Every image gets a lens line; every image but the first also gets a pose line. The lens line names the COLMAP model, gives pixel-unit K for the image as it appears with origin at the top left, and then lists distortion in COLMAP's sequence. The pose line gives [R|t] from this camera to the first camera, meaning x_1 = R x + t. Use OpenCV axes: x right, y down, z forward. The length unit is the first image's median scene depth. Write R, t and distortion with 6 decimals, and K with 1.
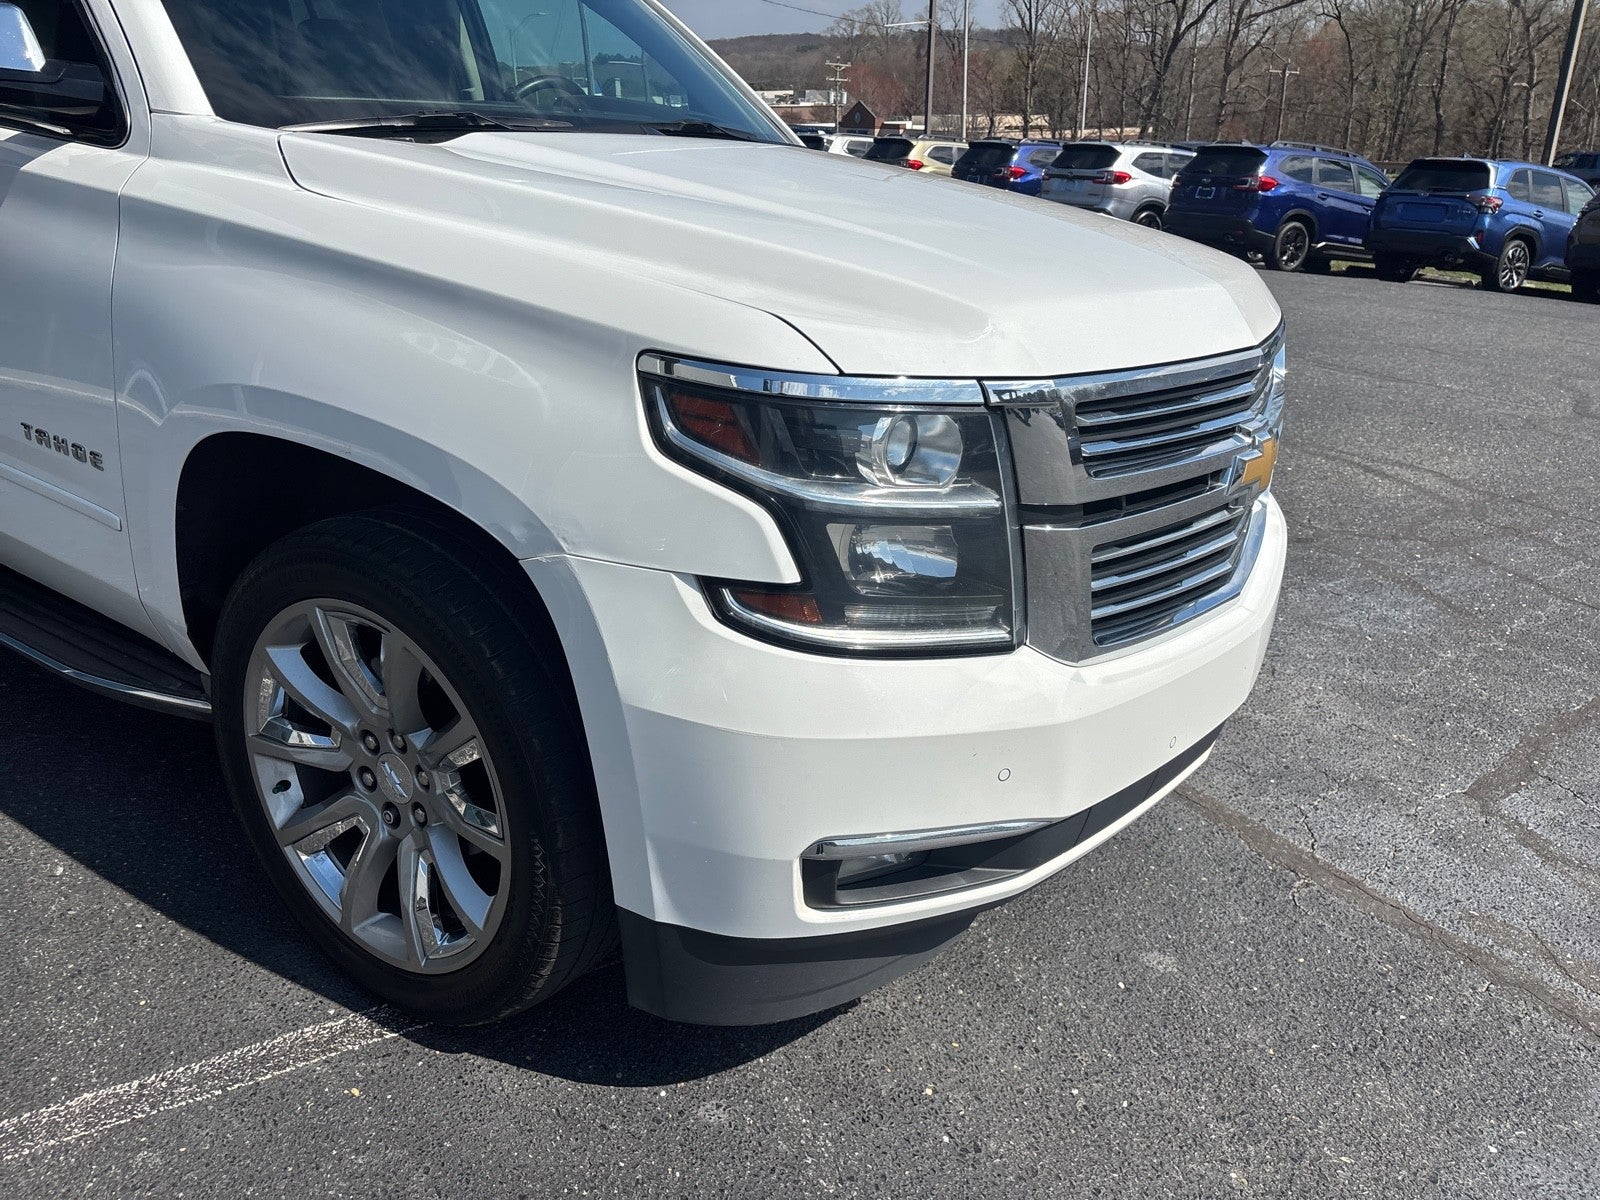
lens RADIAL K [[1191.3, 0, 804.4], [0, 1191.3, 602.4], [0, 0, 1]] dist [0.051533, -0.052286]
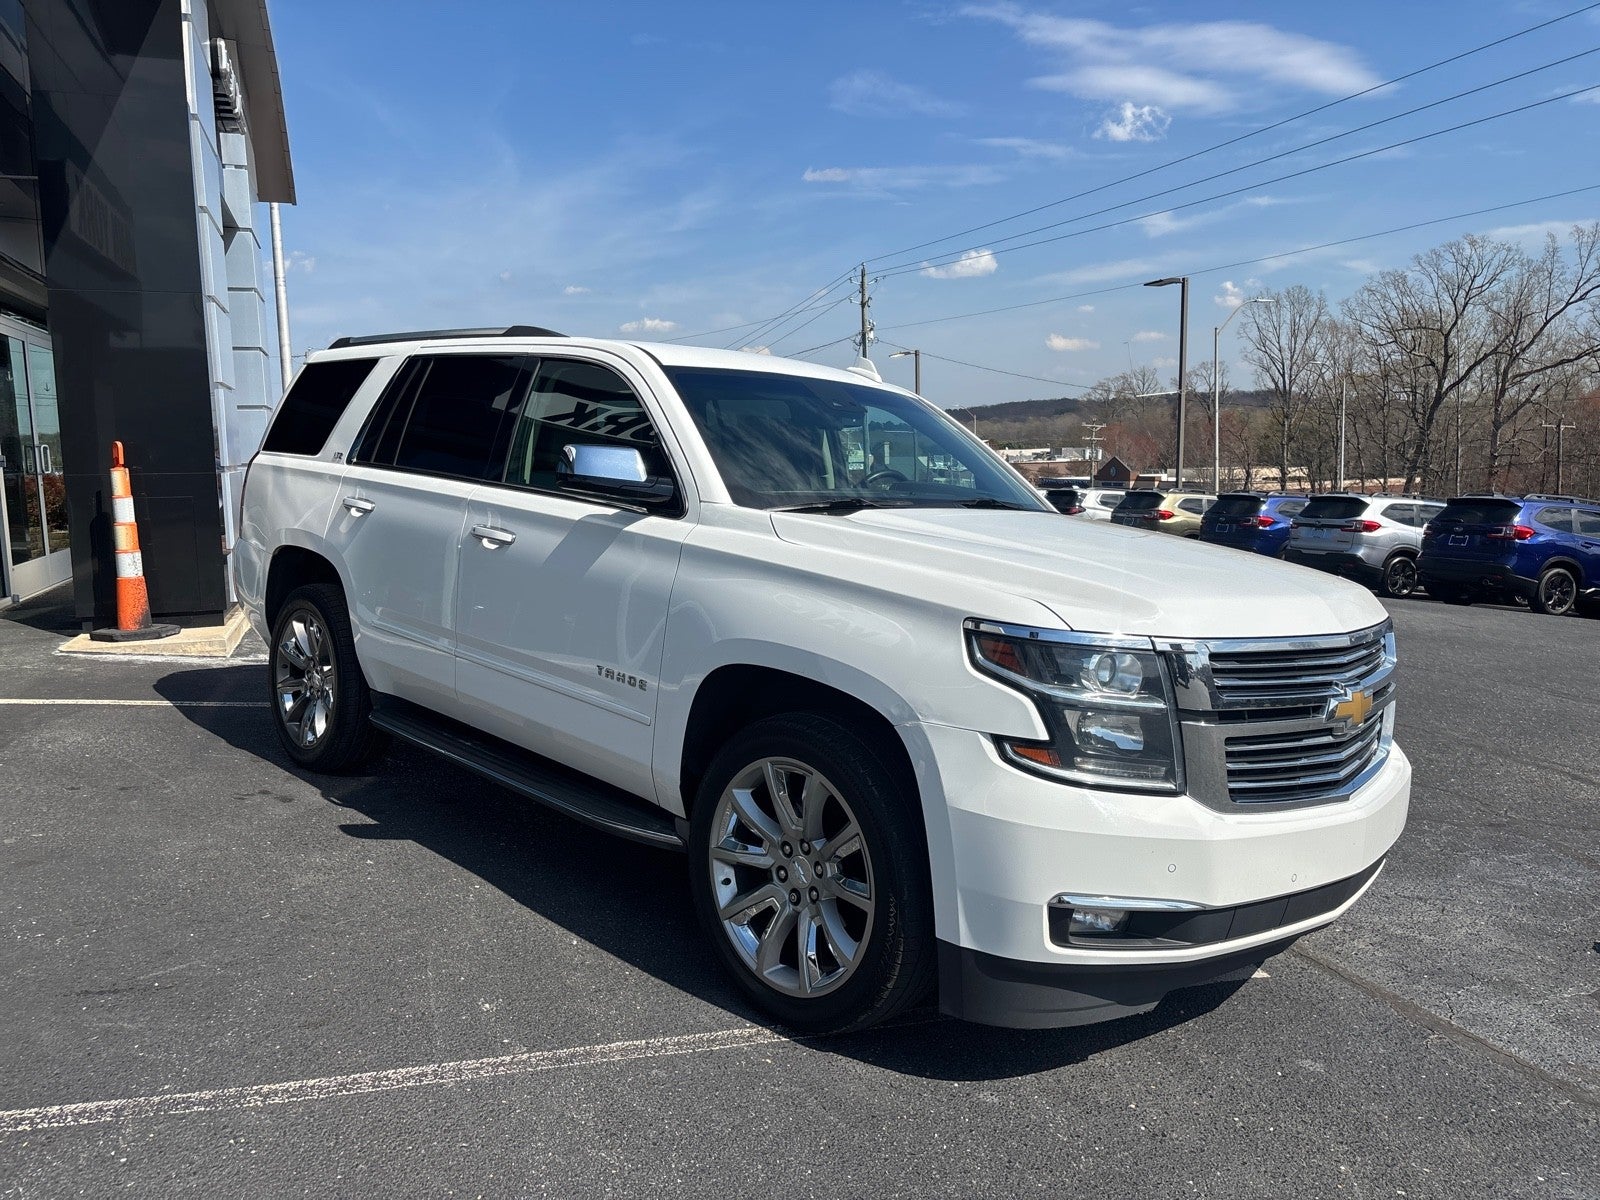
lens RADIAL K [[1191.3, 0, 798.2], [0, 1191.3, 589.3], [0, 0, 1]] dist [0.051533, -0.052286]
pose [[0.976864, 0.011062, -0.213575, 0.007625], [-0.070982, 0.958820, -0.275003, 0.212115], [0.201738, 0.283801, 0.937421, -0.633380]]
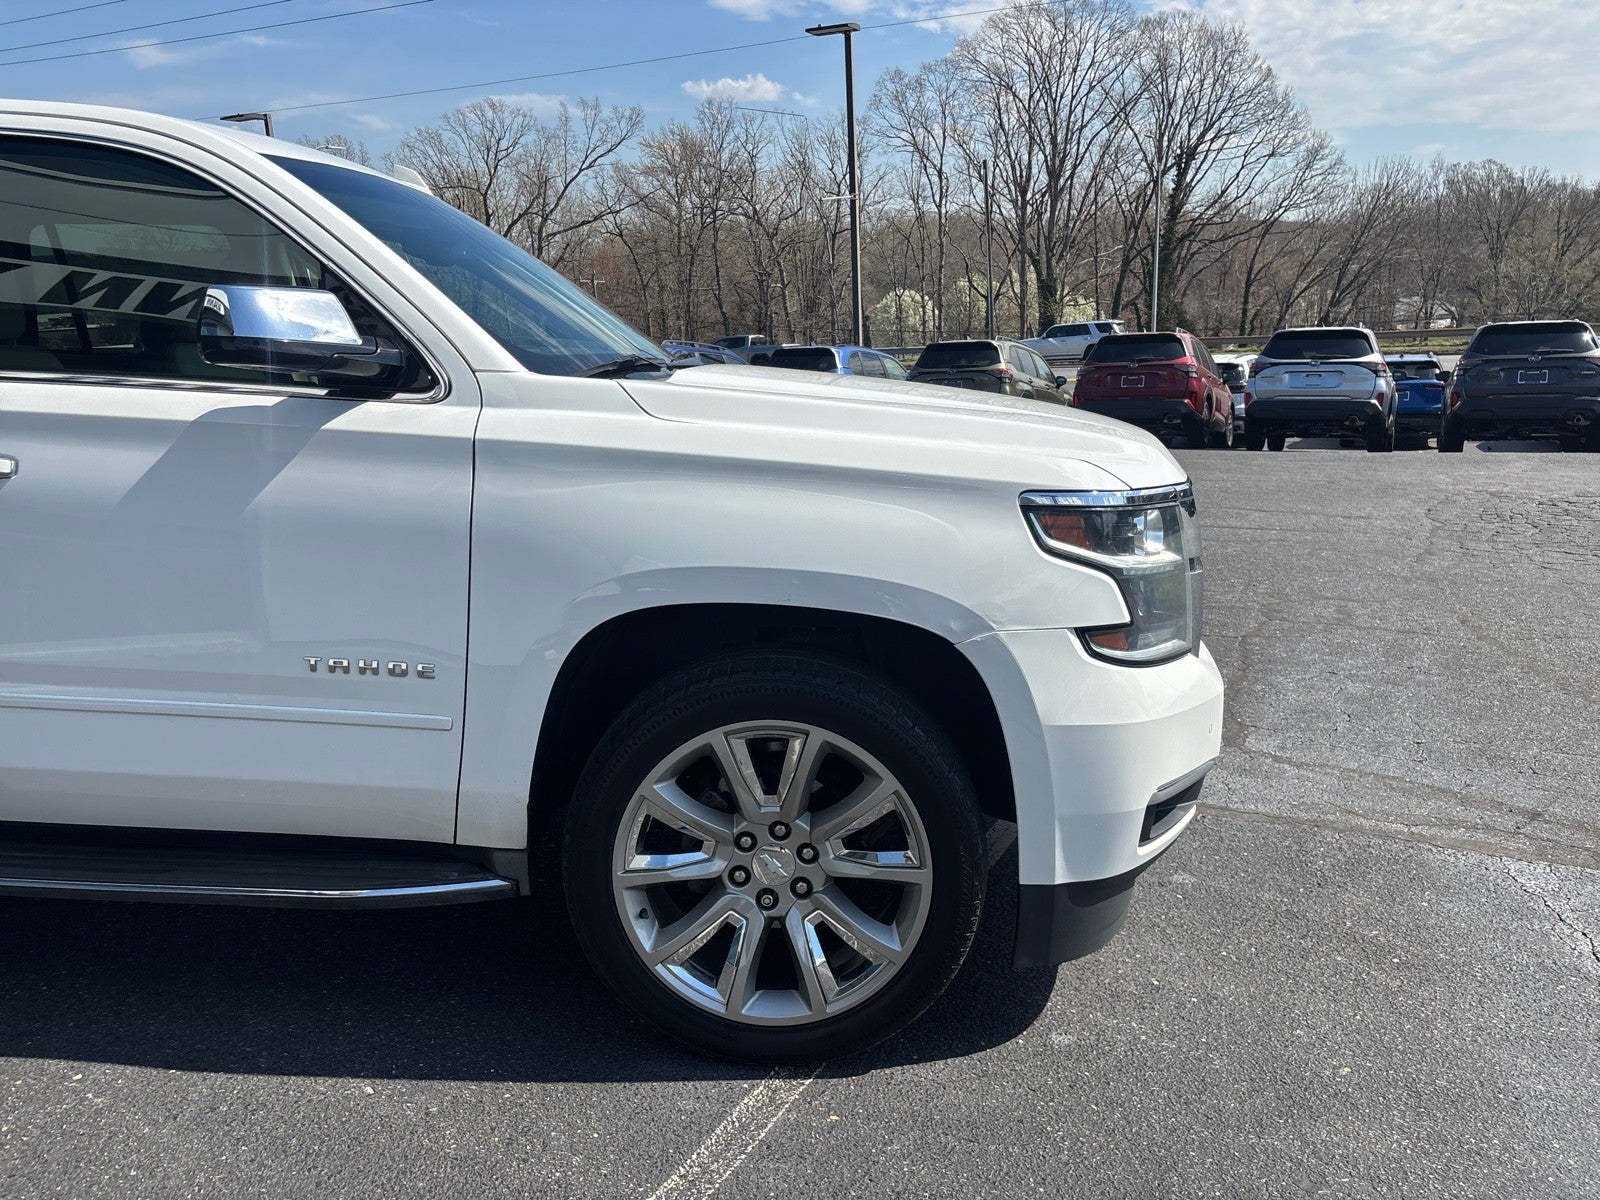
lens RADIAL K [[1191.3, 0, 786.7], [0, 1191.3, 597.1], [0, 0, 1]] dist [0.051533, -0.052286]
pose [[0.866291, -0.158372, 0.473769, -0.815037], [0.231556, 0.967676, -0.099927, 0.004156], [-0.442630, 0.196270, 0.874961, -0.134590]]
